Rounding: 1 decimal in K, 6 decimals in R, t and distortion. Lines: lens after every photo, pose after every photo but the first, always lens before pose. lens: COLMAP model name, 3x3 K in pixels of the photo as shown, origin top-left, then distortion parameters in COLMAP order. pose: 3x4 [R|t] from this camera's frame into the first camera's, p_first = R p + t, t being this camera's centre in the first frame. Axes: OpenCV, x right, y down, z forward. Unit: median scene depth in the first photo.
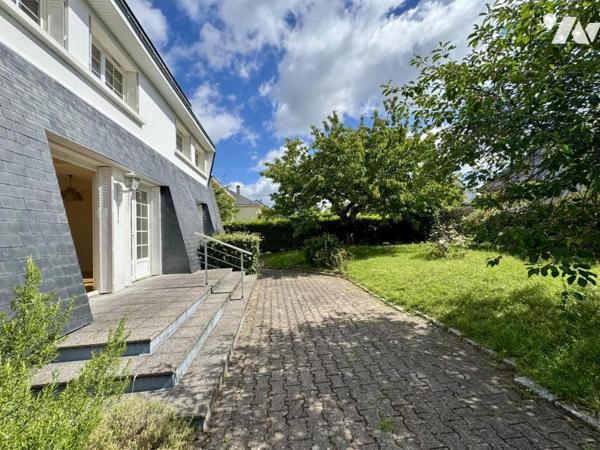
lens RADIAL K [[238.9, 0, 301.6], [0, 238.9, 222.5], [0, 0, 1]] dist [-0.001400, -0.000200]
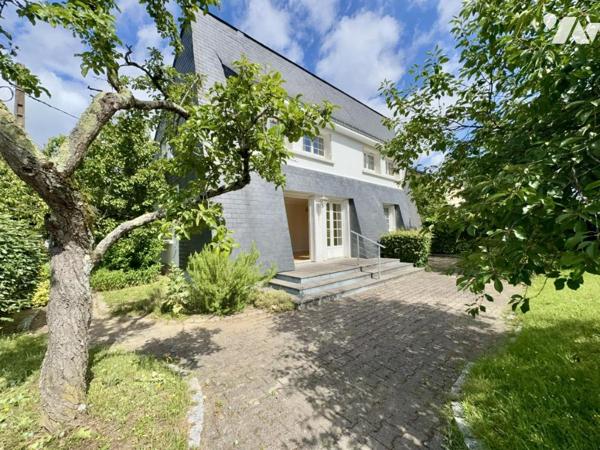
lens RADIAL K [[238.9, 0, 301.6], [0, 238.9, 222.5], [0, 0, 1]] dist [-0.001400, -0.000200]
pose [[0.571216, -0.010401, -0.820734, 0.736332], [0.033909, 0.999365, 0.010935, -0.045976], [0.820099, -0.034076, 0.571206, -0.185310]]
